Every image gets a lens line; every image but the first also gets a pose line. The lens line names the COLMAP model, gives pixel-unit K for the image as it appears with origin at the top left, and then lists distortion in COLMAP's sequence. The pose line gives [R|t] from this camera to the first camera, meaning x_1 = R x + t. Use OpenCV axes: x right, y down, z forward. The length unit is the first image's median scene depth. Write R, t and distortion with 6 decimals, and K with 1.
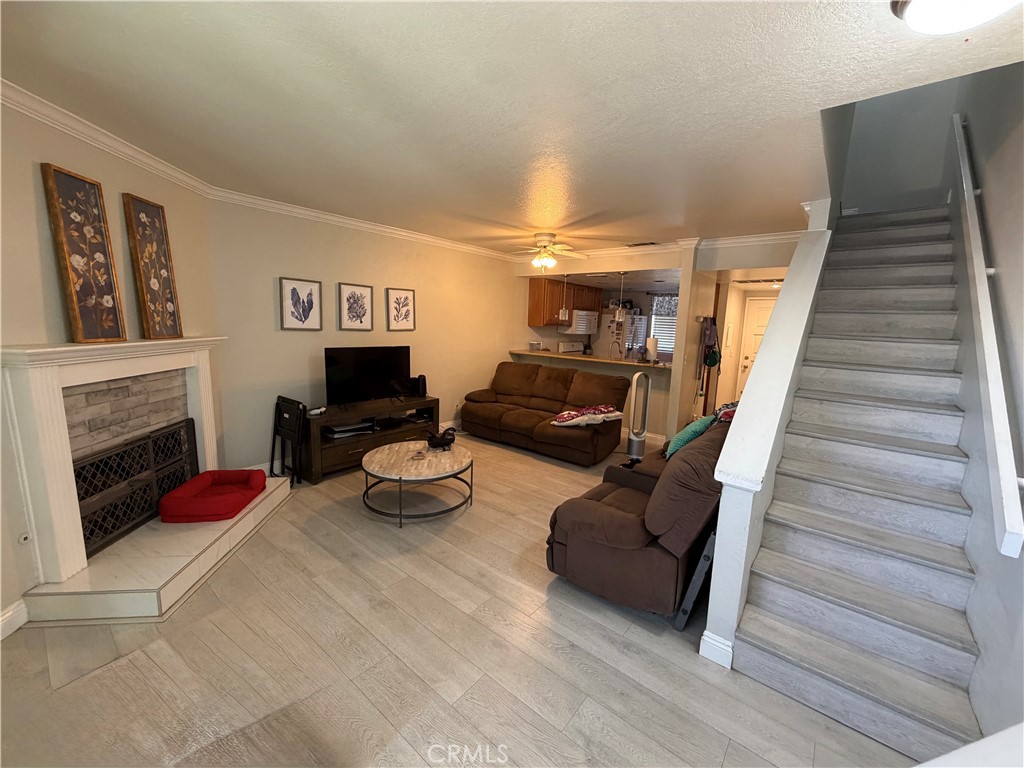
lens RADIAL K [[405.8, 0, 512.0], [0, 405.8, 384.0], [0, 0, 1]] dist [-0.000502, -0.000004]
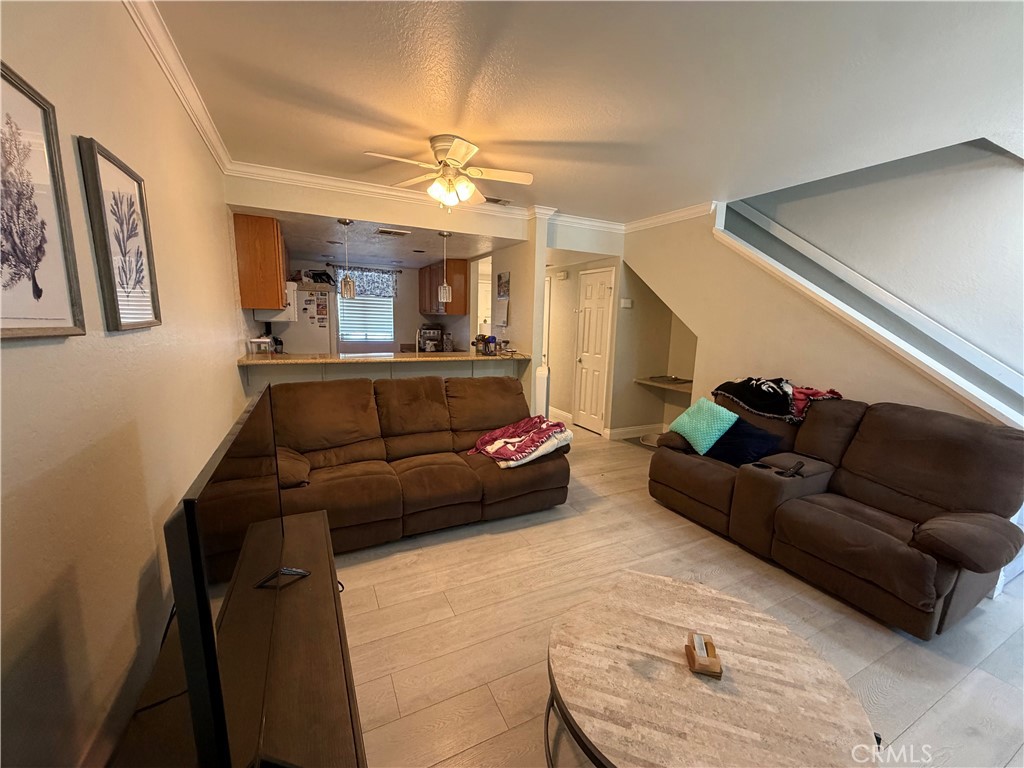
lens RADIAL K [[405.8, 0, 512.0], [0, 405.8, 384.0], [0, 0, 1]] dist [-0.000502, -0.000004]
pose [[0.400083, -0.172643, 0.900071, -0.423507], [0.133370, 0.982610, 0.129192, -0.101353], [-0.906723, 0.068355, 0.416151, 0.692468]]
